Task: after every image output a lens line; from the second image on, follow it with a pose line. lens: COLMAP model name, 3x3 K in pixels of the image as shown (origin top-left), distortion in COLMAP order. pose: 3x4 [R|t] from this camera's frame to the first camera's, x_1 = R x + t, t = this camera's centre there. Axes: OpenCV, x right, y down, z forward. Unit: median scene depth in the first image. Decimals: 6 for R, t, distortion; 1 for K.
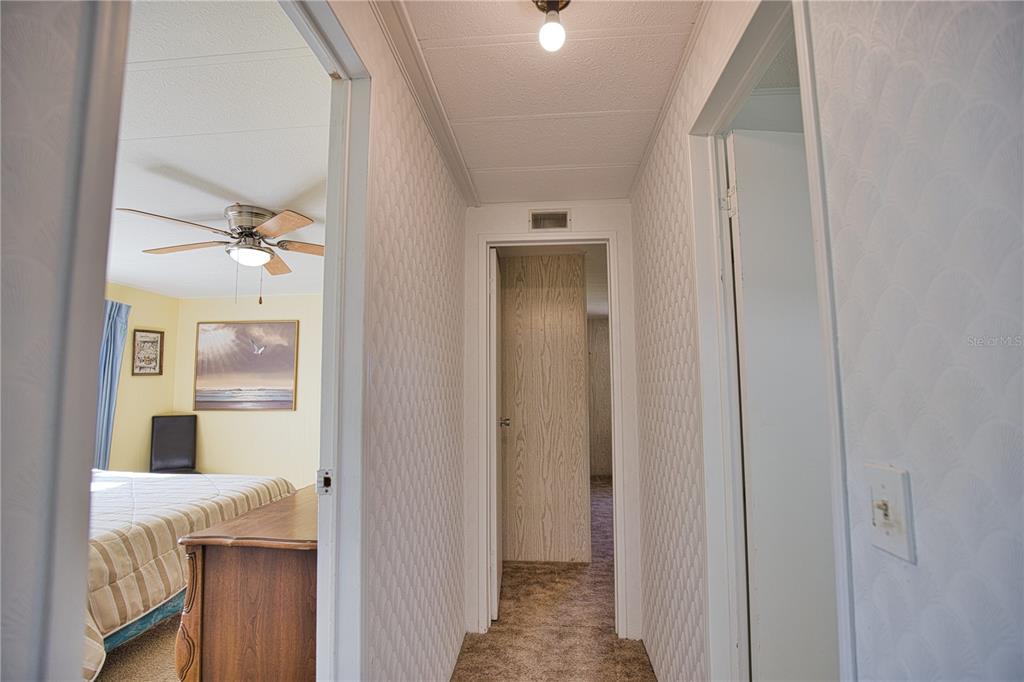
lens RADIAL K [[468.0, 0, 514.3], [0, 468.0, 345.5], [0, 0, 1]] dist [-0.026794, 0.000764]
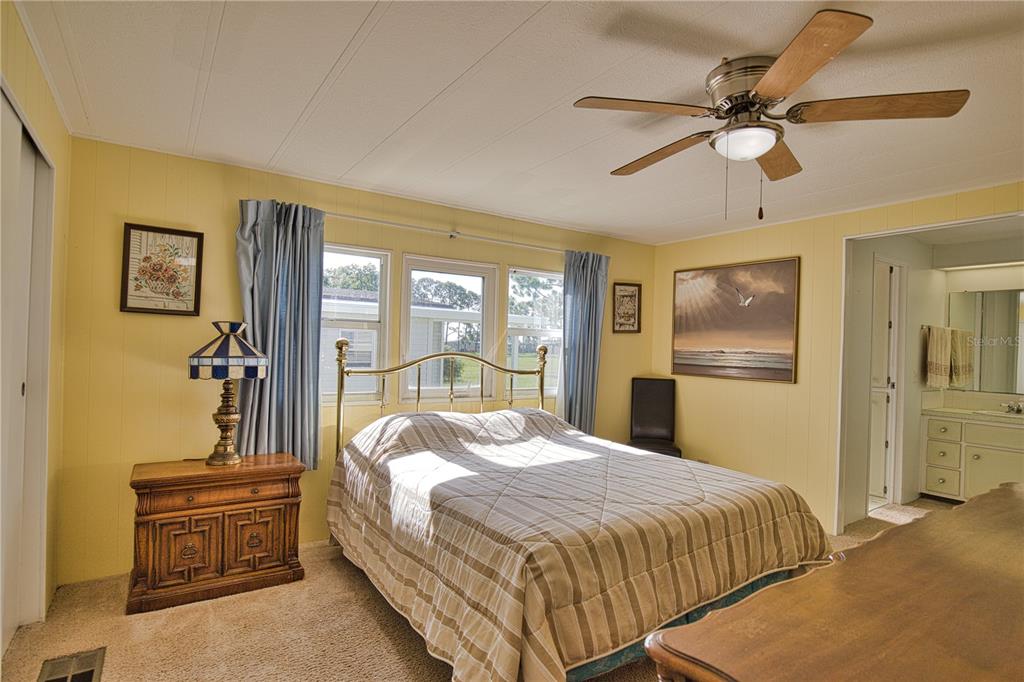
lens RADIAL K [[532.7, 0, 516.5], [0, 532.7, 344.3], [0, 0, 1]] dist [-0.017181, 0.000824]
pose [[0.629128, 0.025528, -0.776883, -0.113871], [0.035249, 0.997495, 0.061323, 0.014980], [0.776502, -0.065965, 0.626652, 0.166136]]
